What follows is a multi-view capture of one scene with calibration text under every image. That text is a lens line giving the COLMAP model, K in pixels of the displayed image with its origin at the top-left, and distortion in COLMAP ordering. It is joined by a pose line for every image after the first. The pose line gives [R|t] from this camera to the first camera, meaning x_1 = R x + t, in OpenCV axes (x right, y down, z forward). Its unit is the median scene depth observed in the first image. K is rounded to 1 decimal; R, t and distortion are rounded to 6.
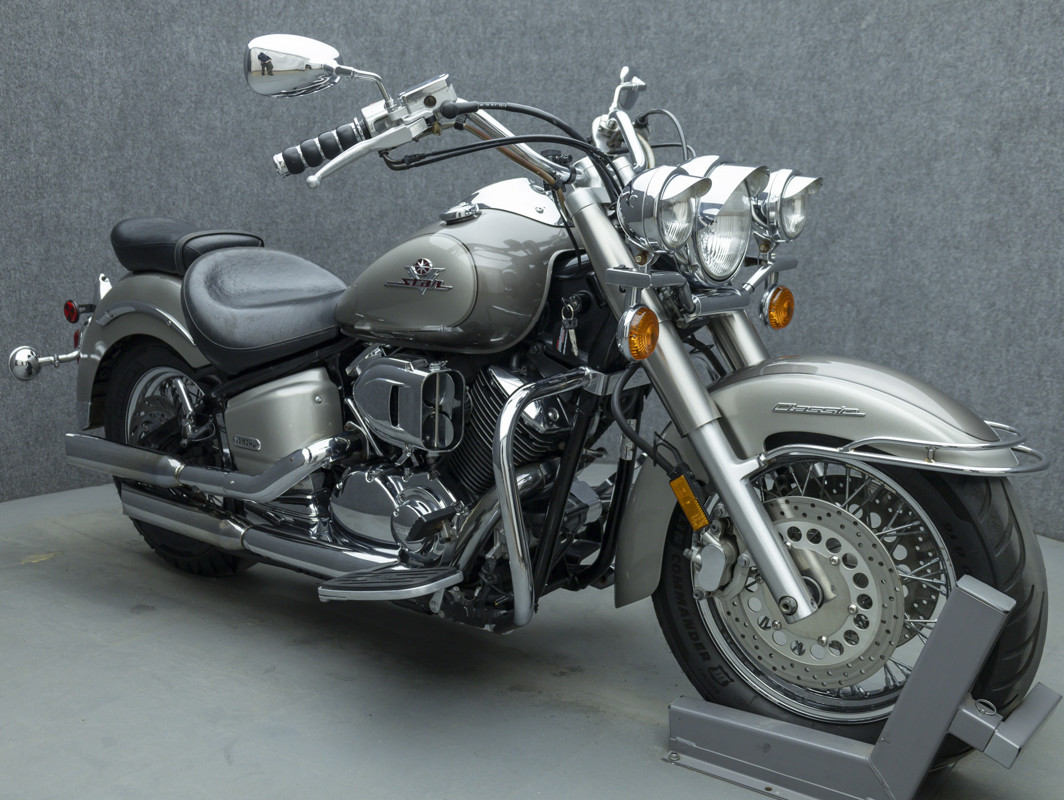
lens RADIAL K [[1103.0, 0, 535.4], [0, 1103.0, 393.4], [0, 0, 1]] dist [0.001086, 0.000000]
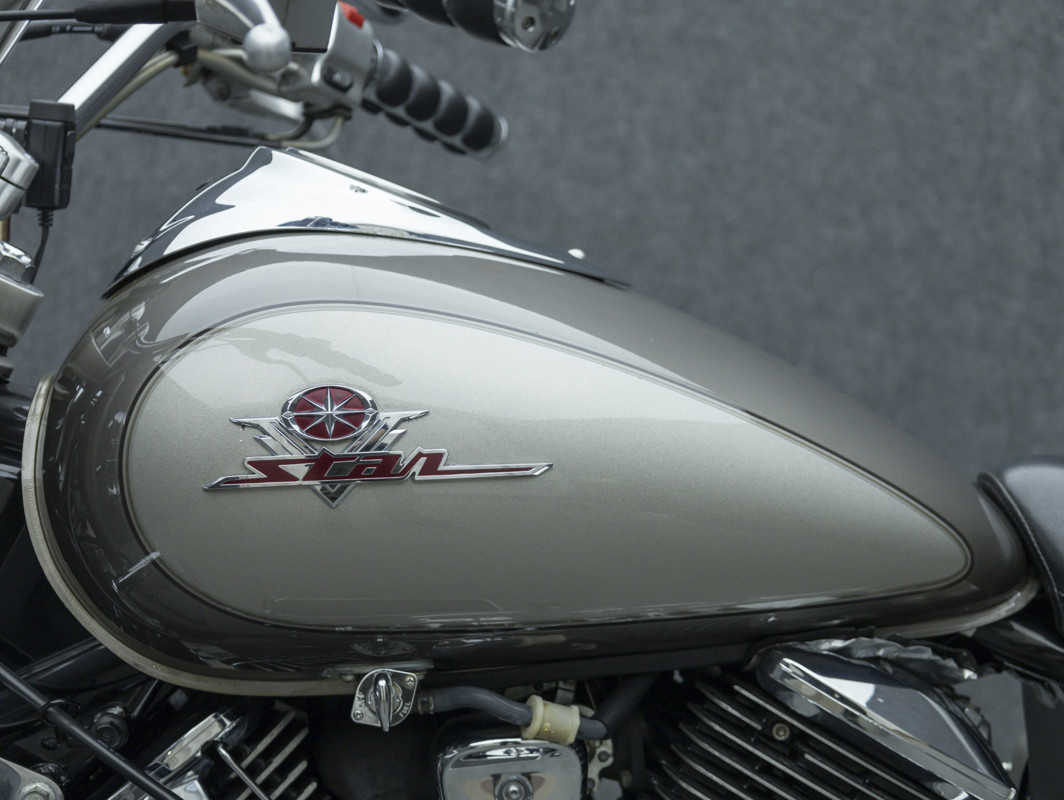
lens RADIAL K [[2298.3, 0, 532.9], [0, 2298.3, 401.8], [0, 0, 1]] dist [0.010514, 0.000000]
pose [[0.994186, -0.064607, -0.086143, -0.050189], [0.059515, 0.996396, -0.060434, -0.049115], [0.089737, 0.054956, 0.994448, 0.224459]]
